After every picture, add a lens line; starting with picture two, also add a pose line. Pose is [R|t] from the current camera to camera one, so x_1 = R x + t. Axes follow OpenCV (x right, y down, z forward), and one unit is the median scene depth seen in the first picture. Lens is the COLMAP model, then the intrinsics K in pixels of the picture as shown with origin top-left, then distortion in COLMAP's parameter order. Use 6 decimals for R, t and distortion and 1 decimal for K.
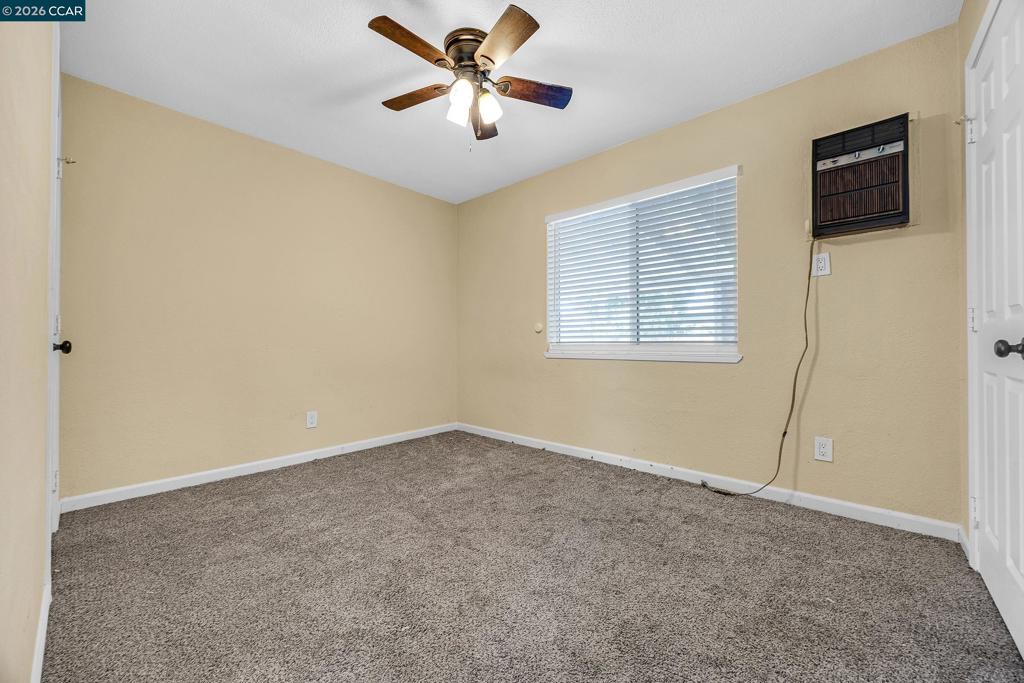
lens RADIAL K [[389.1, 0, 513.9], [0, 389.1, 341.2], [0, 0, 1]] dist [-0.003622, -0.000273]
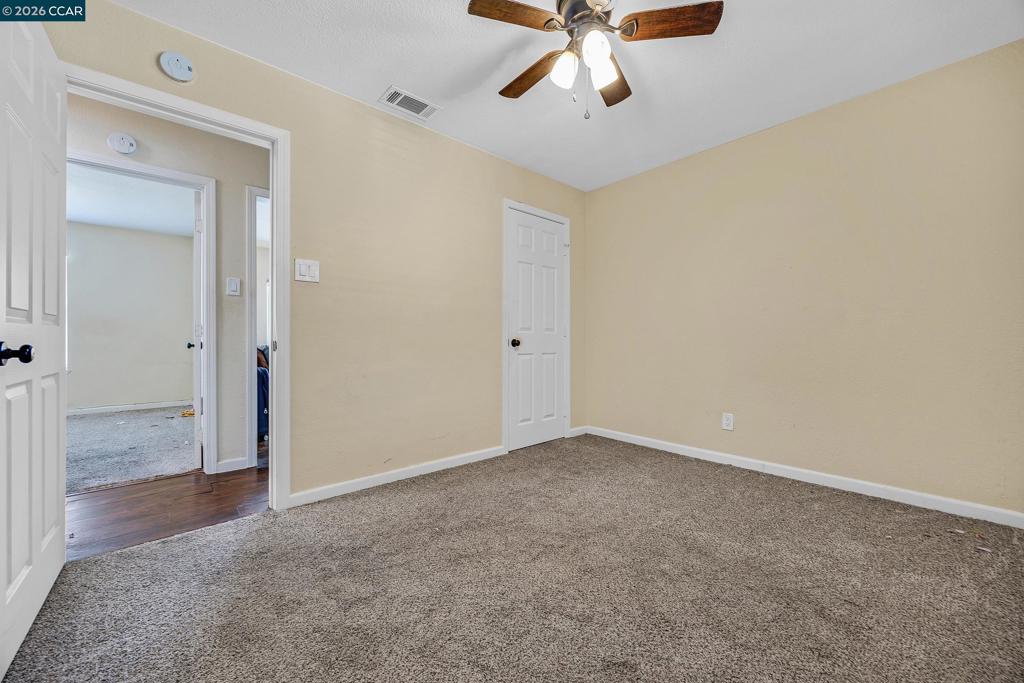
lens RADIAL K [[389.1, 0, 513.9], [0, 389.1, 341.2], [0, 0, 1]] dist [-0.003622, -0.000273]
pose [[-0.116778, -0.000127, -0.993158, 0.545376], [0.008941, 0.999959, -0.001179, 0.002281], [0.993118, -0.009018, -0.116772, 0.672333]]
